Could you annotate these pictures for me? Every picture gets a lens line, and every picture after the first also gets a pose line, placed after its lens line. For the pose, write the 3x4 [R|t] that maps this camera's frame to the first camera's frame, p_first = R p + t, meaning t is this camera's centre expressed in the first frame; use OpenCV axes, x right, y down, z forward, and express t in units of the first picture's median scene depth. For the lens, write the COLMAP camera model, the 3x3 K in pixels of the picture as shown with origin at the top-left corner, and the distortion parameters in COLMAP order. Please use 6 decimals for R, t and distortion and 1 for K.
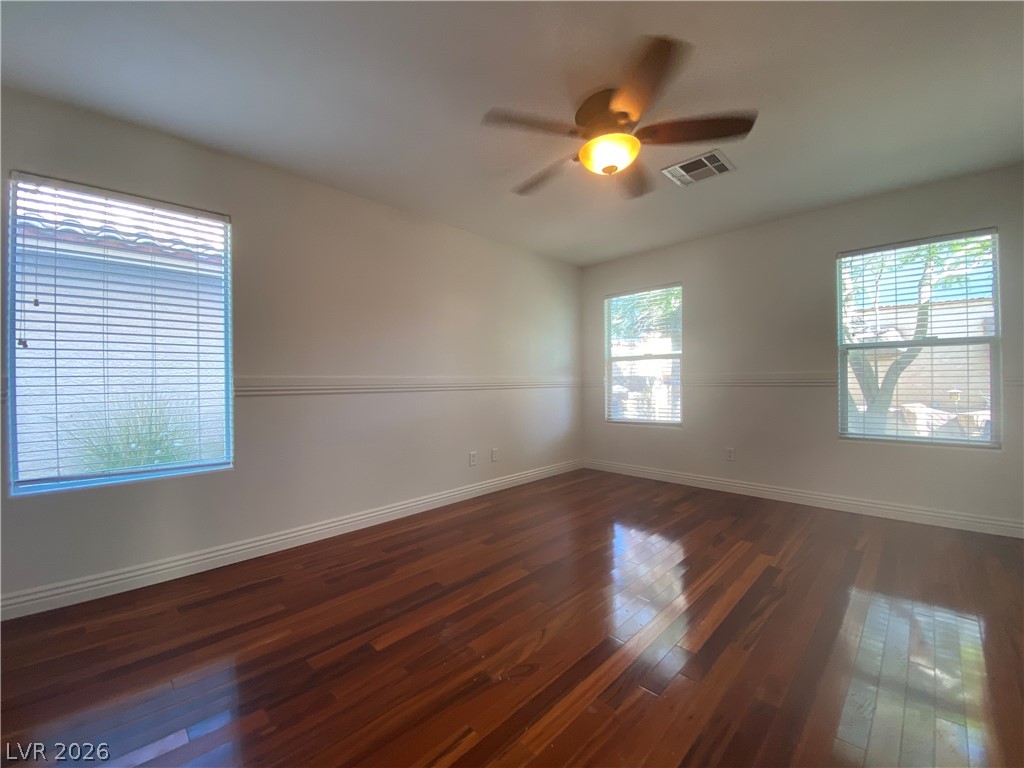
lens RADIAL K [[411.5, 0, 507.2], [0, 411.5, 384.6], [0, 0, 1]] dist [-0.028745, -0.000047]
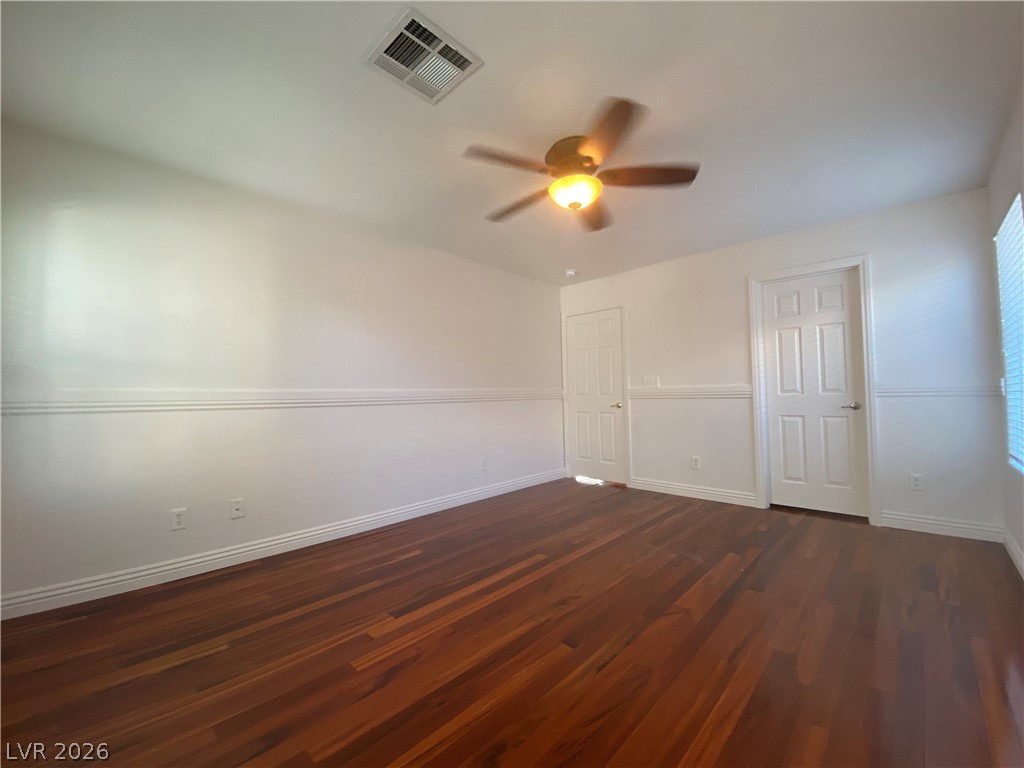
lens RADIAL K [[413.4, 0, 510.2], [0, 413.4, 382.4], [0, 0, 1]] dist [0.030898, -0.028742]
pose [[-0.999164, 0.031564, -0.025969, 0.351281], [0.032020, 0.999337, -0.017313, -0.017924], [0.025405, -0.018130, -0.999513, 1.584818]]
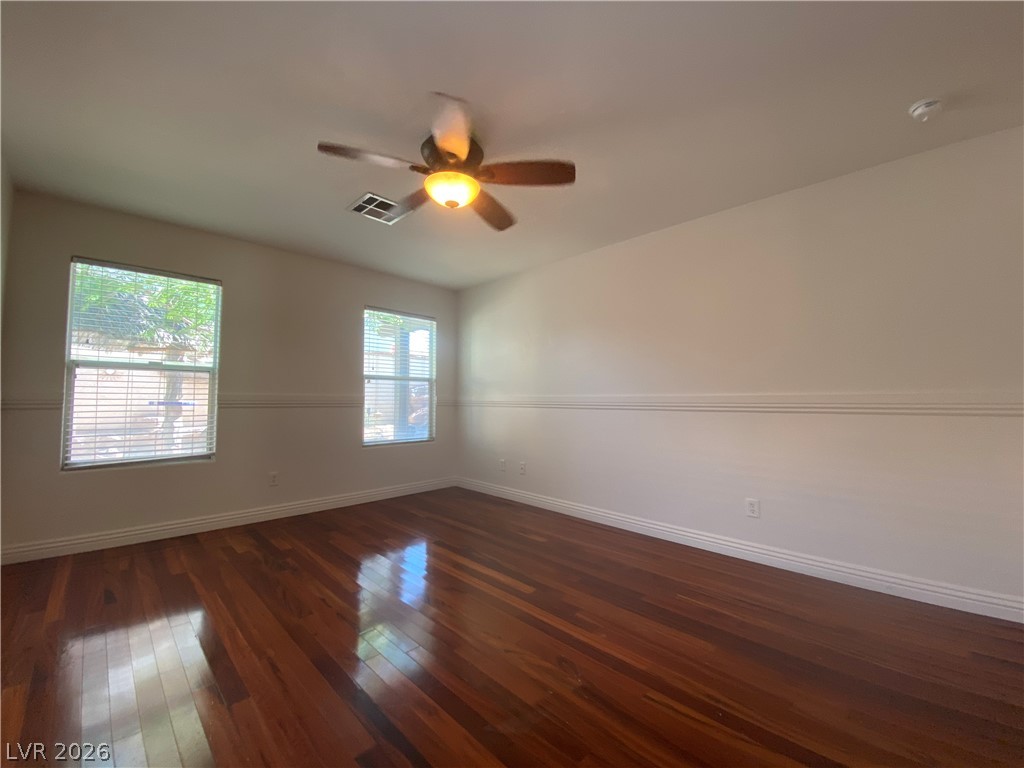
lens RADIAL K [[413.4, 0, 510.2], [0, 413.4, 382.4], [0, 0, 1]] dist [0.030898, -0.028742]
pose [[-0.003847, 0.055988, 0.998424, -0.611959], [0.003411, 0.998426, -0.055975, 0.003656], [-0.999987, 0.003190, -0.004032, 0.630109]]
